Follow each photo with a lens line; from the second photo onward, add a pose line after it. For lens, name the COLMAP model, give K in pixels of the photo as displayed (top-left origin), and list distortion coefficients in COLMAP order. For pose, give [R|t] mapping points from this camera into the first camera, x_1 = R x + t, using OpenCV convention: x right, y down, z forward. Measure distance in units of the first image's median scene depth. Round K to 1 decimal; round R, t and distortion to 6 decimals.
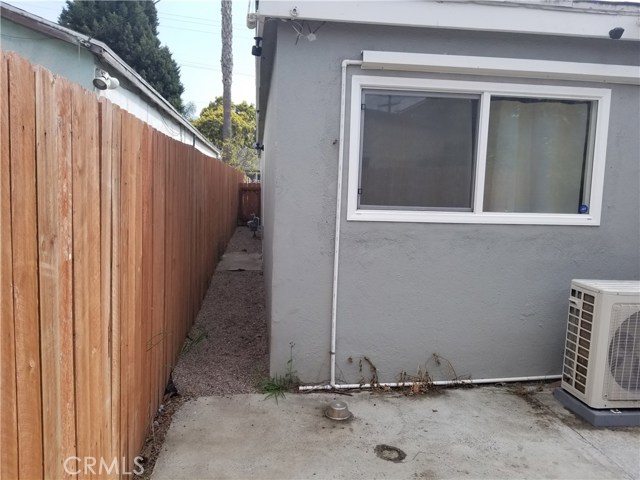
lens RADIAL K [[483.3, 0, 320.0], [0, 483.3, 240.0], [0, 0, 1]] dist [0.010362, 0.002858]
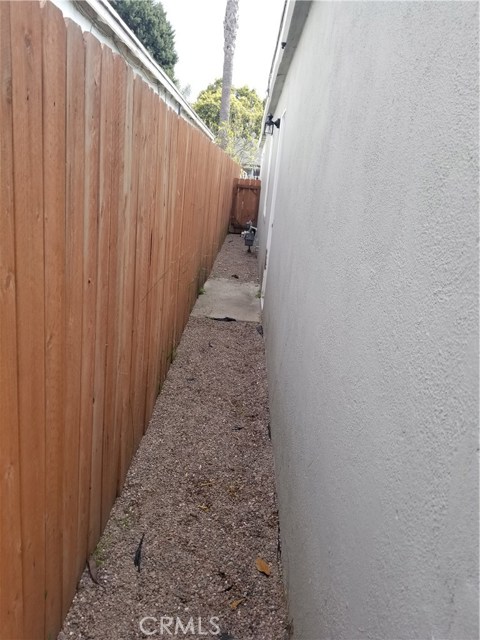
lens RADIAL K [[483.3, 0, 240.0], [0, 483.3, 320.0], [0, 0, 1]] dist [0.010362, 0.002858]
pose [[0.986656, 0.103760, -0.125470, -0.023174], [-0.082079, 0.982522, 0.167072, -0.015303], [0.140613, -0.154544, 0.977929, 0.127565]]
